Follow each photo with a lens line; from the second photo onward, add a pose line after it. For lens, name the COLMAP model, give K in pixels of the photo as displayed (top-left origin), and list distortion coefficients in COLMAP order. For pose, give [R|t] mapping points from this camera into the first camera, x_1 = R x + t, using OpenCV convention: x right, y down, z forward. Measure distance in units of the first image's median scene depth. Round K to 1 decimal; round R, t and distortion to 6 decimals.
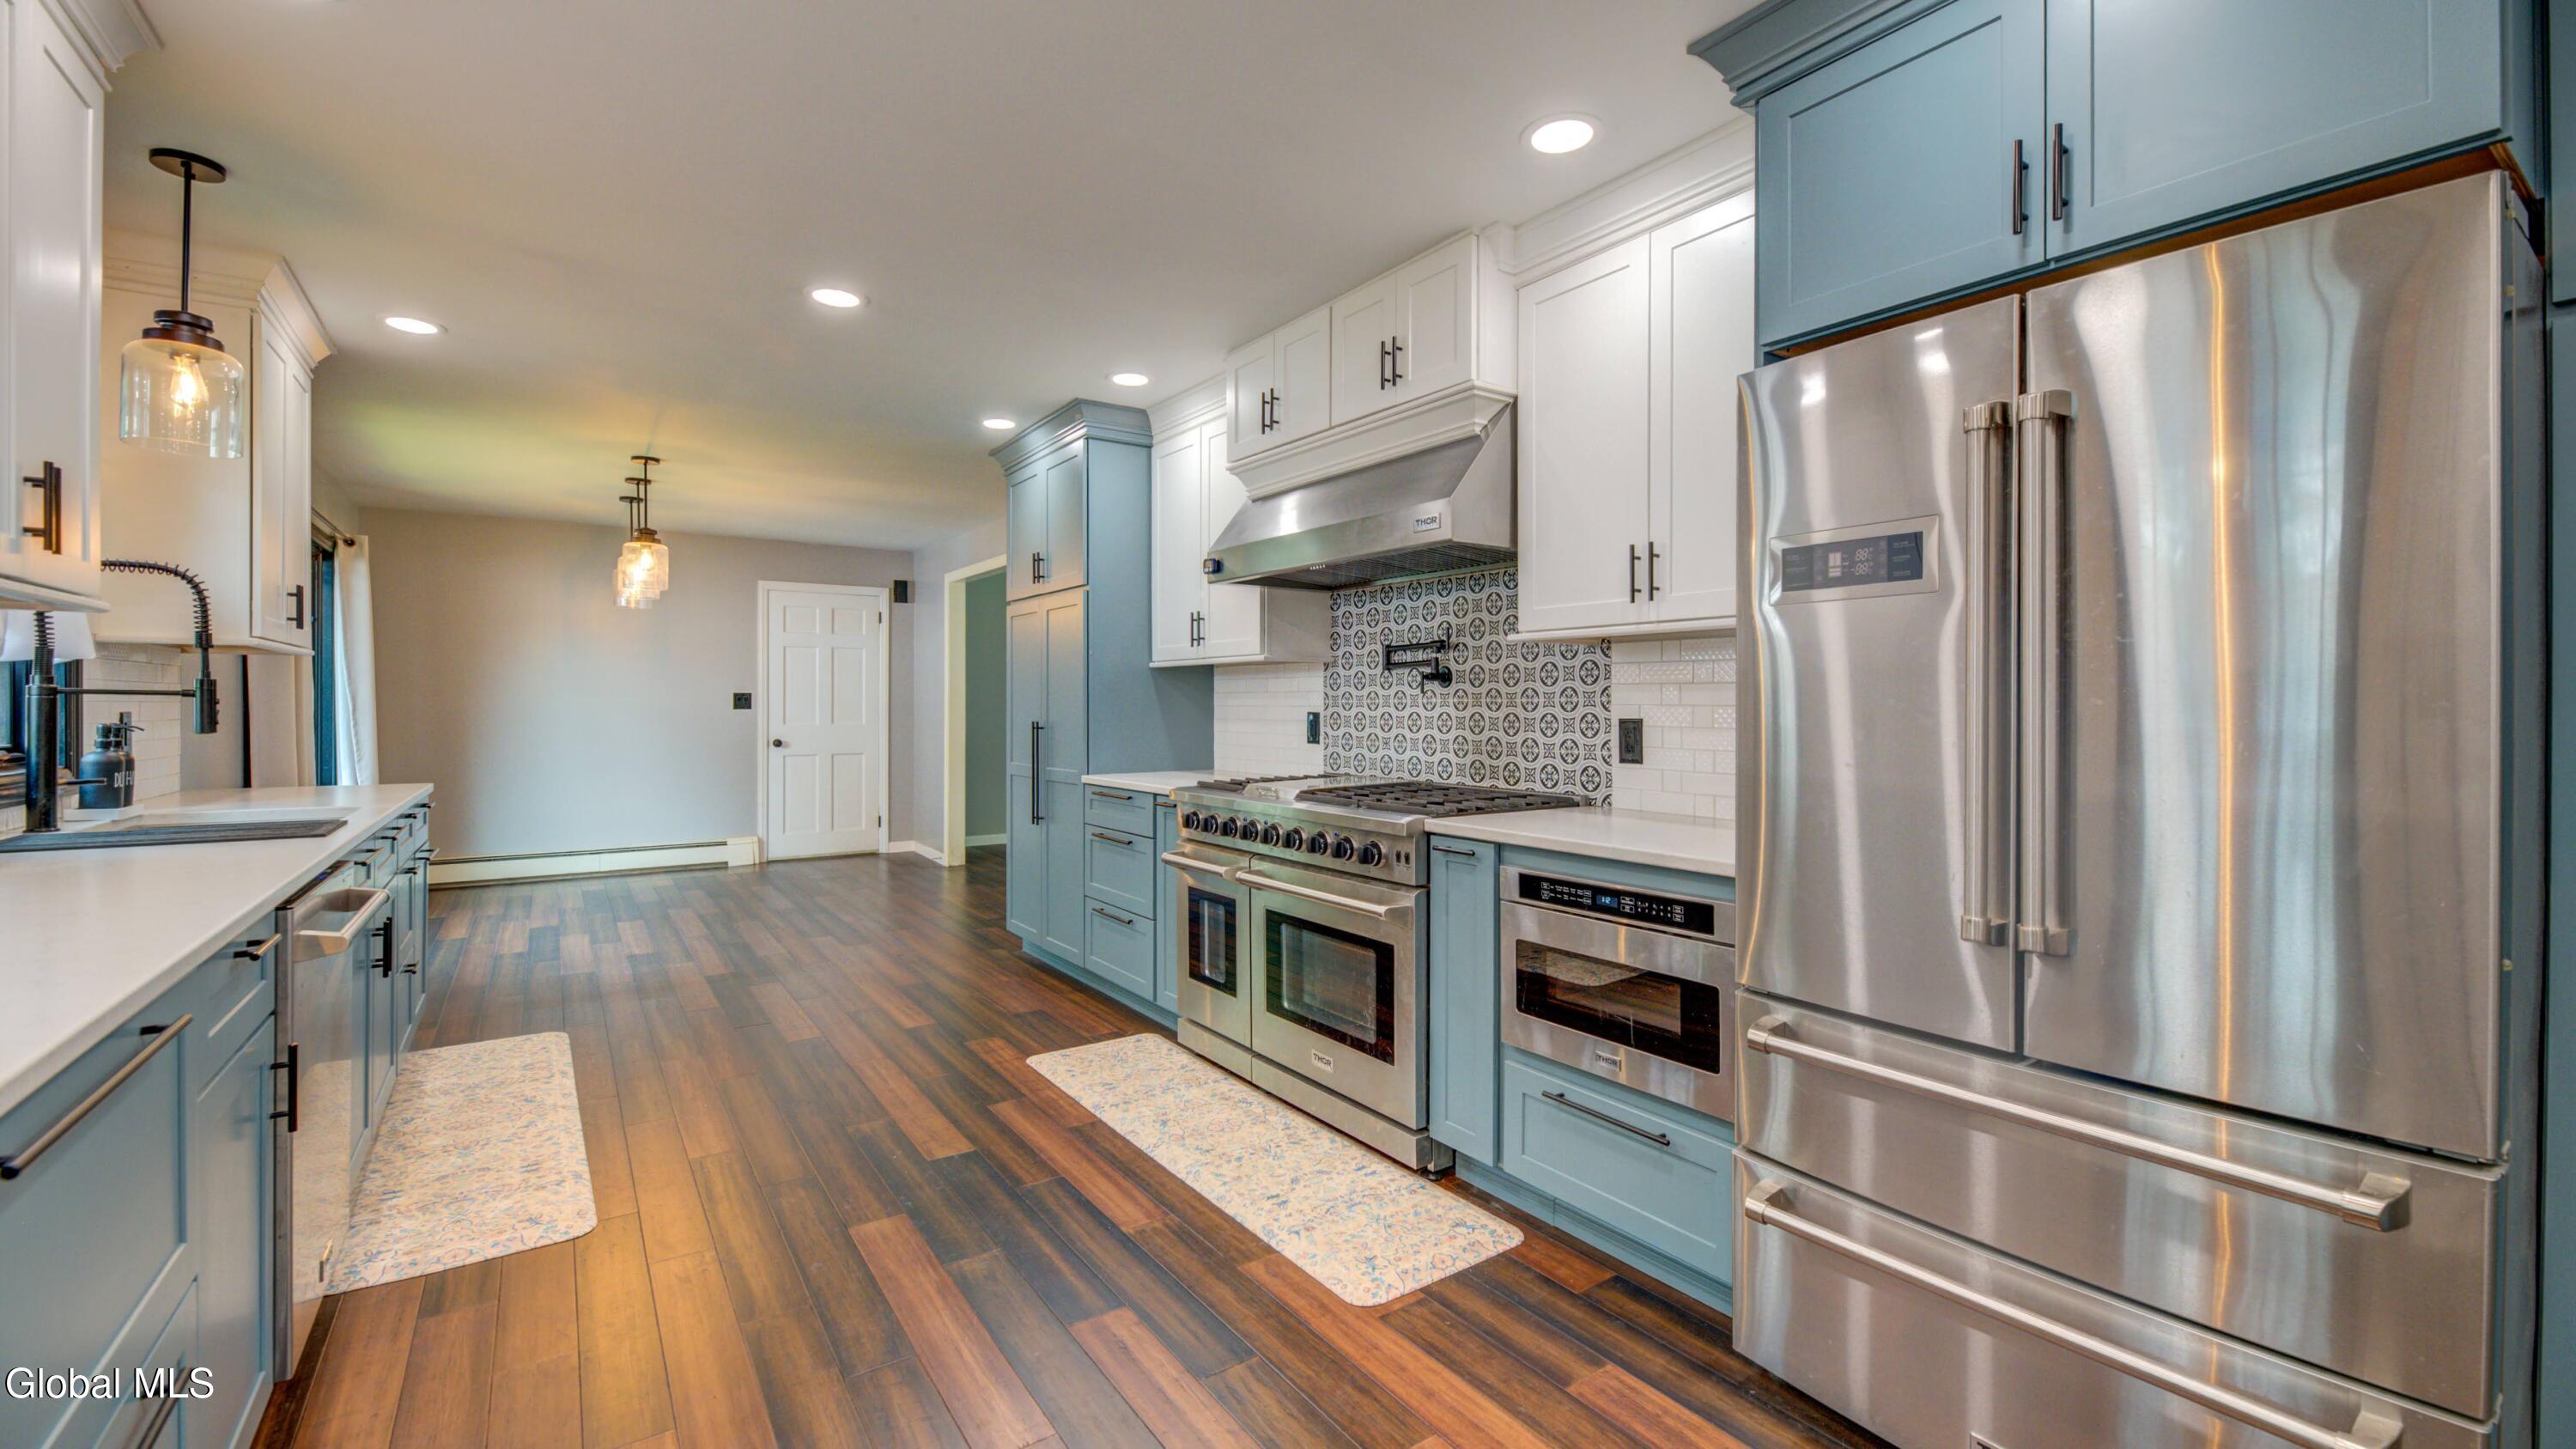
lens RADIAL K [[1096.1, 0, 1286.0], [0, 1096.1, 716.4], [0, 0, 1]] dist [-0.011398, -0.000338]
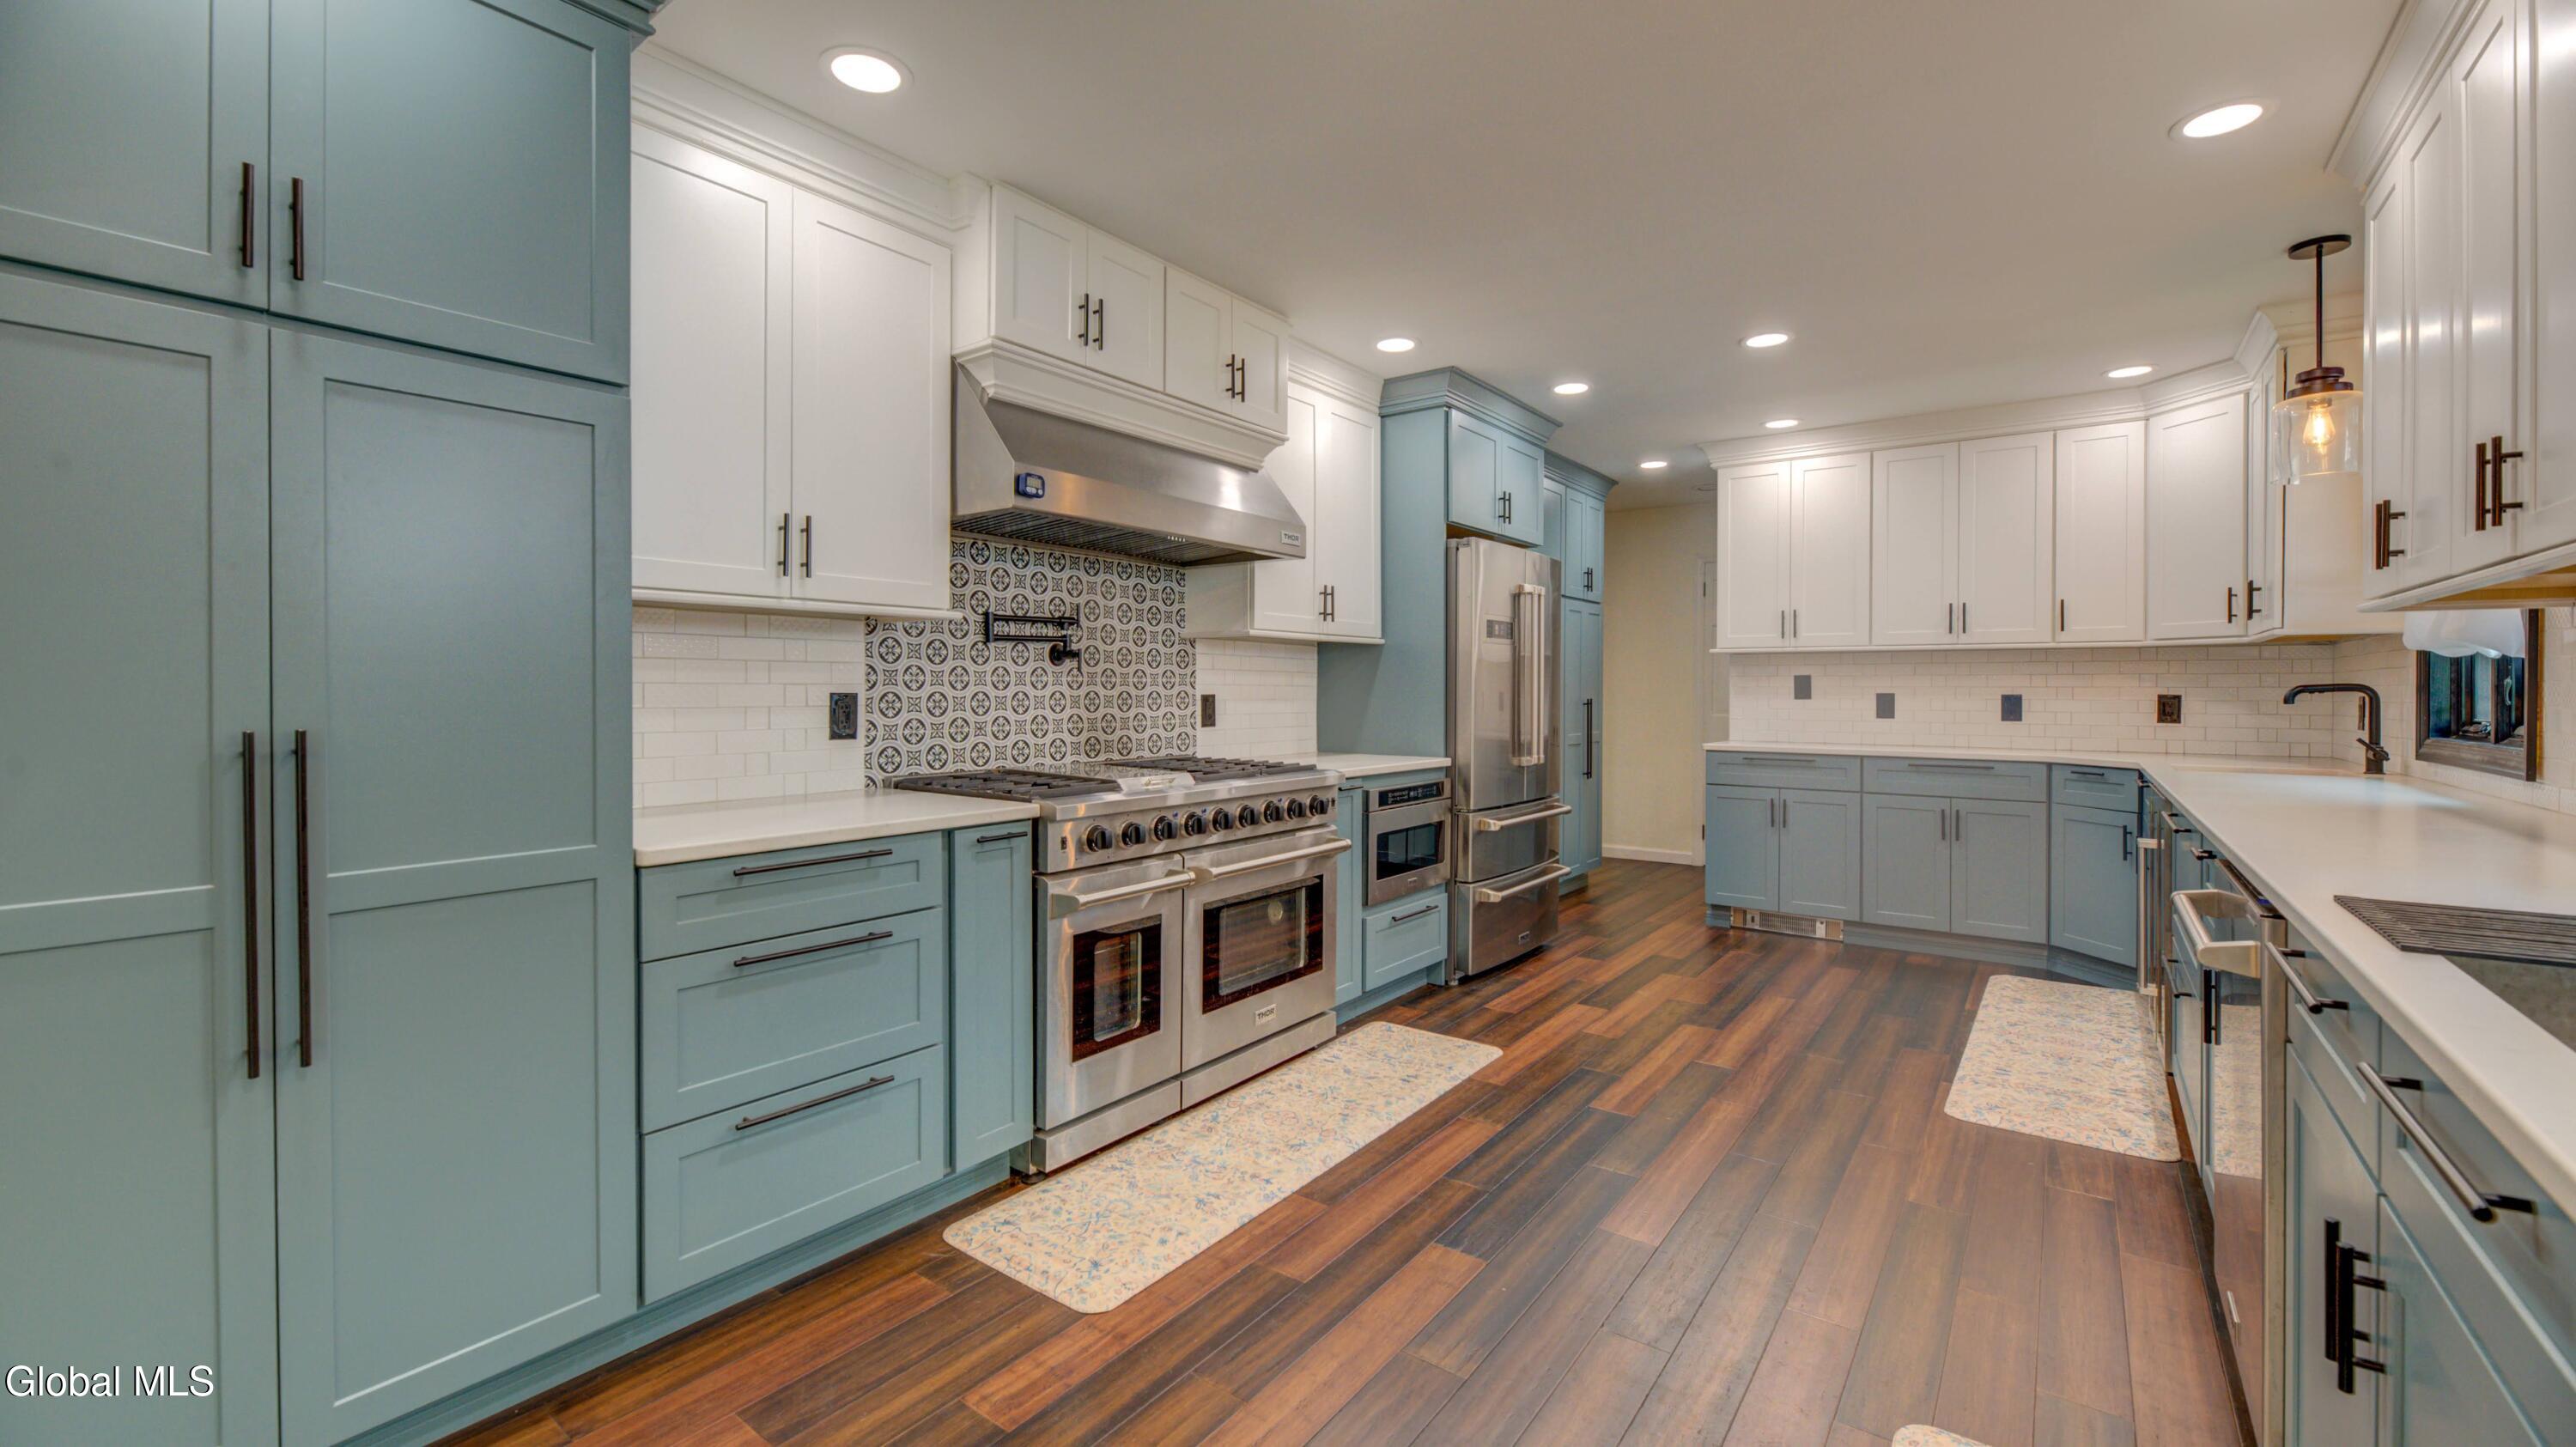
lens RADIAL K [[1034.2, 0, 1288.5], [0, 1034.2, 700.1], [0, 0, 1]] dist [0.003355, -0.001158]
pose [[-0.330131, -0.013880, 0.943833, -0.901858], [0.005666, 0.999845, 0.016686, -0.011444], [-0.943918, 0.010856, -0.330001, 1.269595]]
